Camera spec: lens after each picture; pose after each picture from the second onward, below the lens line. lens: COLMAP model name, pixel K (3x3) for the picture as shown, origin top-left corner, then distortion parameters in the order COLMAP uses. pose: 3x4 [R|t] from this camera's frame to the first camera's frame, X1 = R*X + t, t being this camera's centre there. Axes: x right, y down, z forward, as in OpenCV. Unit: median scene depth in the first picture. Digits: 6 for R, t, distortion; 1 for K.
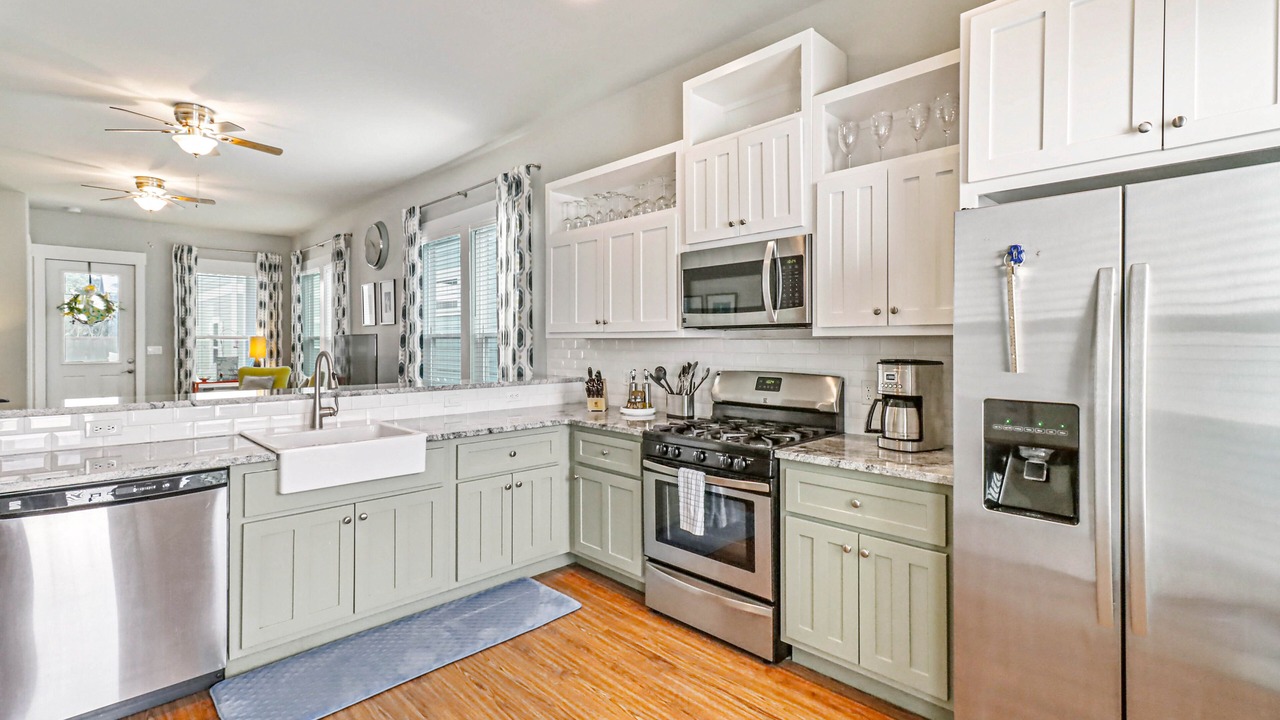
lens RADIAL K [[592.8, 0, 633.2], [0, 592.8, 344.8], [0, 0, 1]] dist [0.013839, 0.000248]
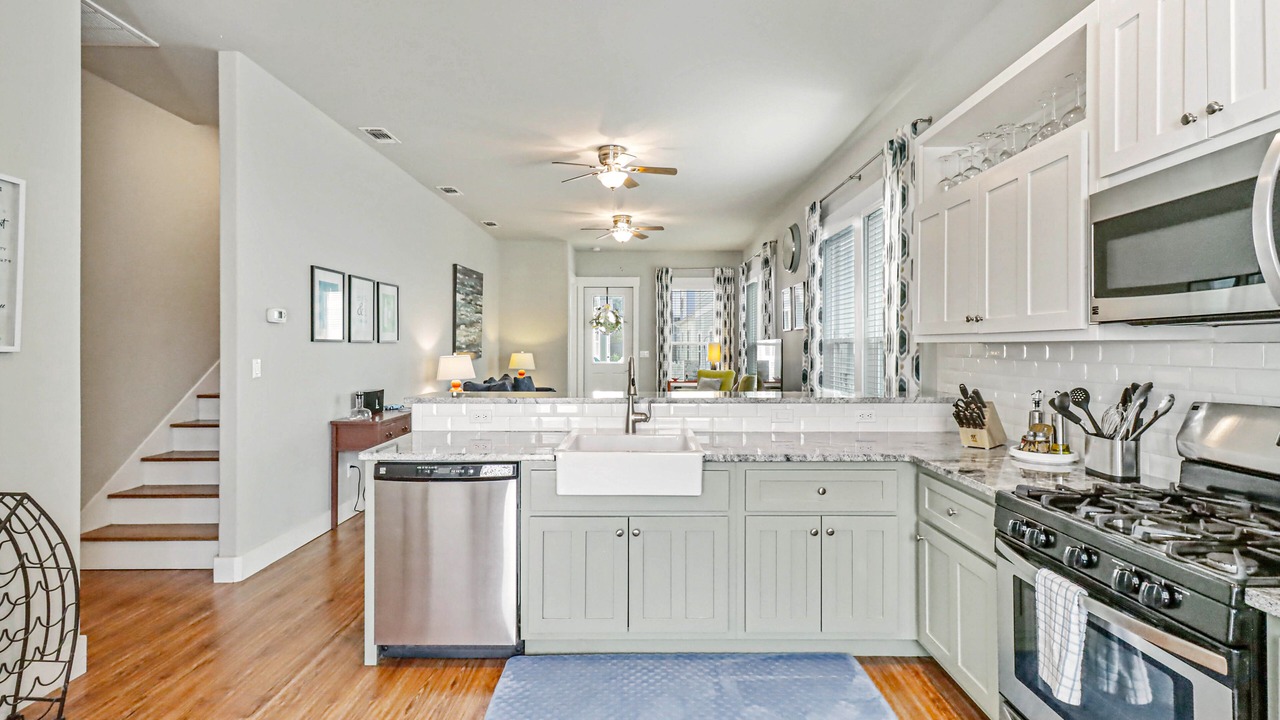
lens RADIAL K [[599.4, 0, 638.4], [0, 599.4, 348.7], [0, 0, 1]] dist [0.010986, 0.000438]
pose [[0.713596, 0.001815, -0.700555, 0.165384], [-0.004028, 0.999991, -0.001512, -0.001159], [0.700546, 0.003901, 0.713596, 0.247972]]
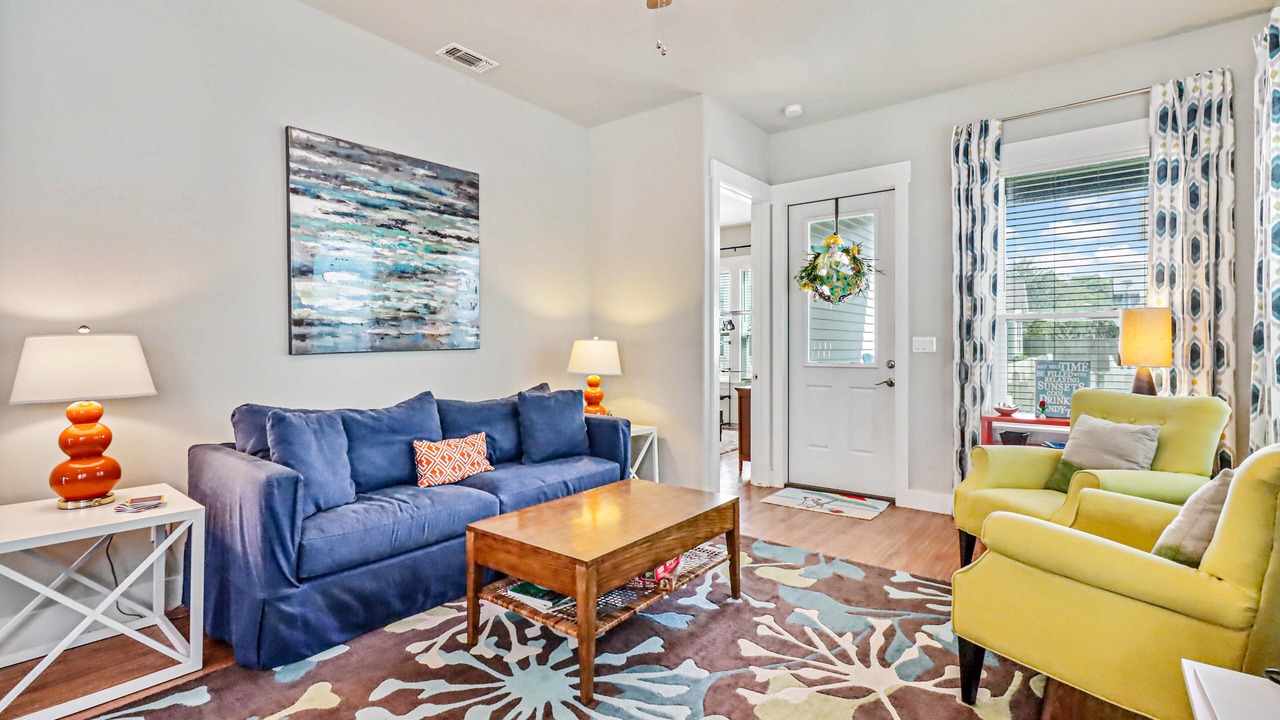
lens RADIAL K [[592.8, 0, 633.2], [0, 592.8, 344.8], [0, 0, 1]] dist [0.013839, 0.000248]
pose [[0.130351, -0.004336, -0.991458, -0.810339], [-0.003818, 0.999981, -0.004876, 0.031251], [0.991461, 0.004421, 0.130332, 1.708672]]
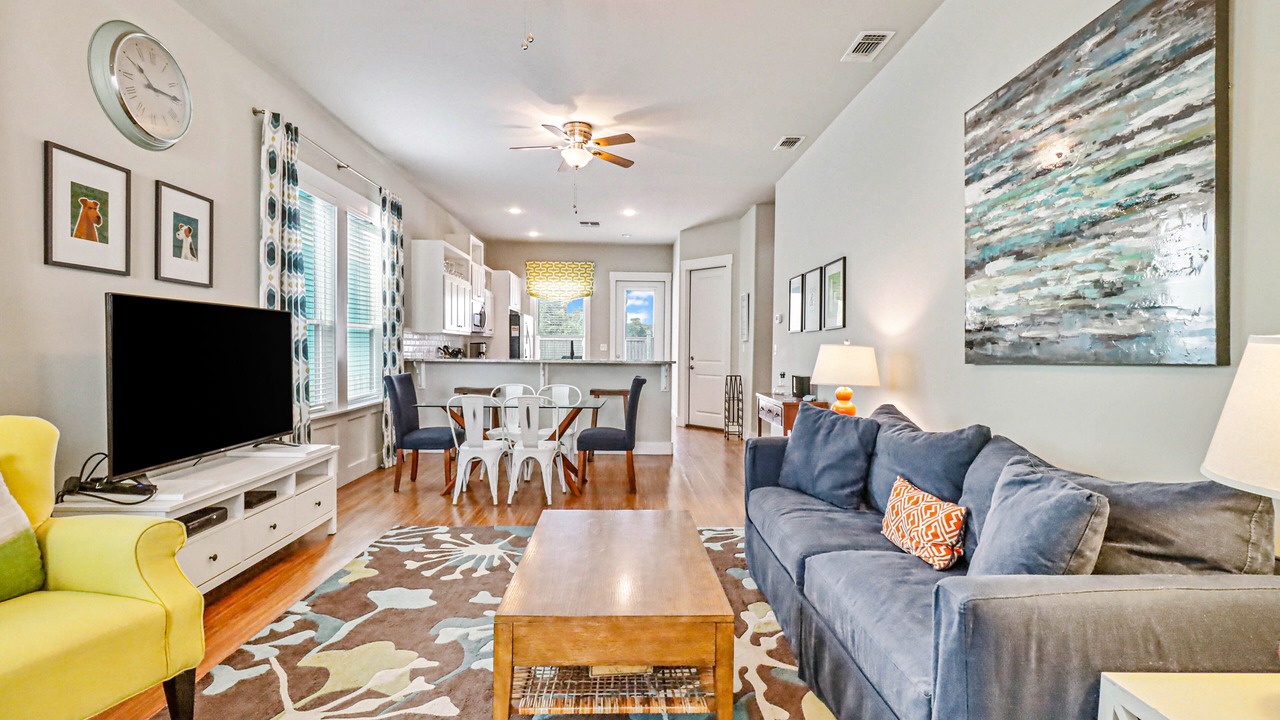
lens RADIAL K [[591.7, 0, 622.3], [0, 591.7, 357.1], [0, 0, 1]] dist [0.013985, -0.000247]
pose [[-0.722402, -0.021448, 0.691141, -2.000671], [-0.009727, 0.999735, 0.020858, 0.021765], [-0.691405, 0.008345, -0.722419, 2.229741]]
